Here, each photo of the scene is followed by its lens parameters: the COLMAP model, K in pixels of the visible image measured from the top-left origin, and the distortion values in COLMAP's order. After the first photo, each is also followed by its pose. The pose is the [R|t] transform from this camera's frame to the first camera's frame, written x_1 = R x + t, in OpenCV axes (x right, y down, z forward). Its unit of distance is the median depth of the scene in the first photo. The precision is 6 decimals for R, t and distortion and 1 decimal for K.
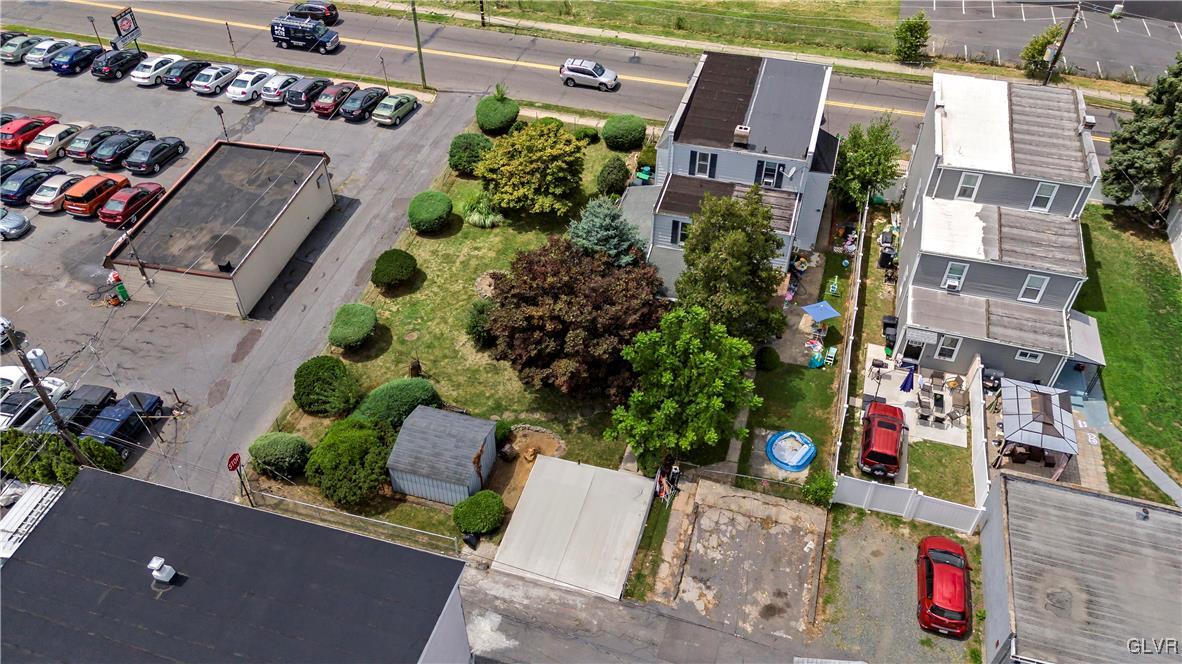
lens RADIAL K [[869.2, 0, 594.0], [0, 869.2, 332.9], [0, 0, 1]] dist [0.062847, -0.060485]
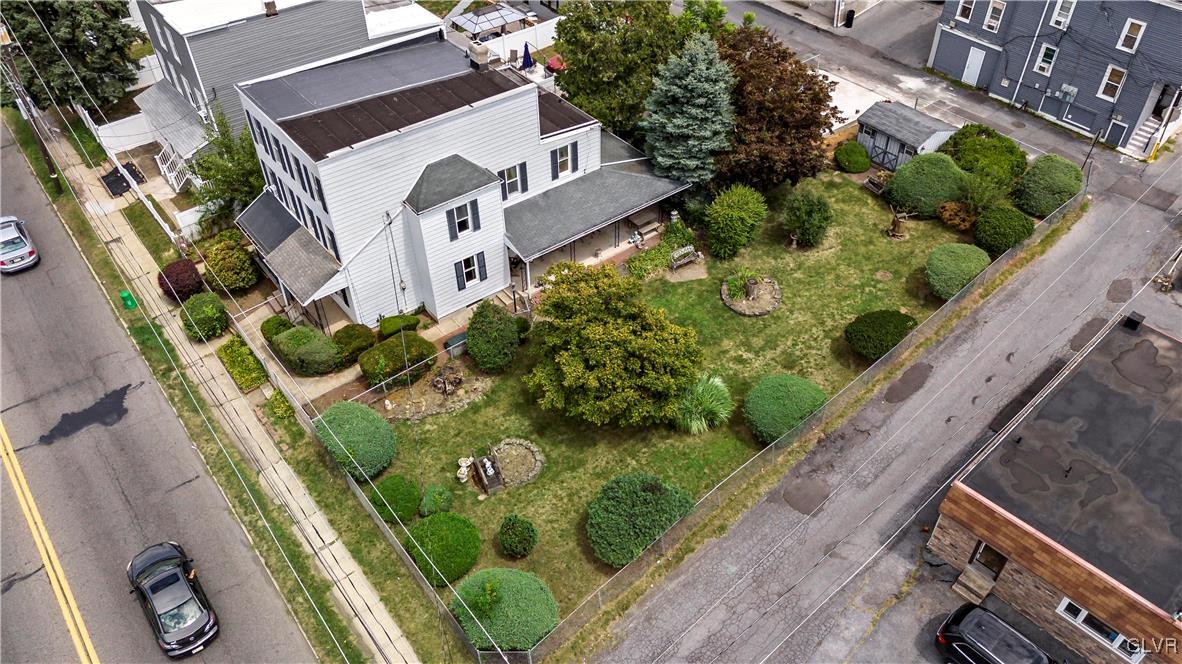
lens RADIAL K [[869.2, 0, 594.0], [0, 869.2, 332.9], [0, 0, 1]] dist [0.062847, -0.060485]
pose [[-0.807603, -0.394820, 0.438057, -0.452275], [0.408501, 0.161205, 0.898409, -1.037163], [-0.425328, 0.904505, 0.031095, 1.373906]]
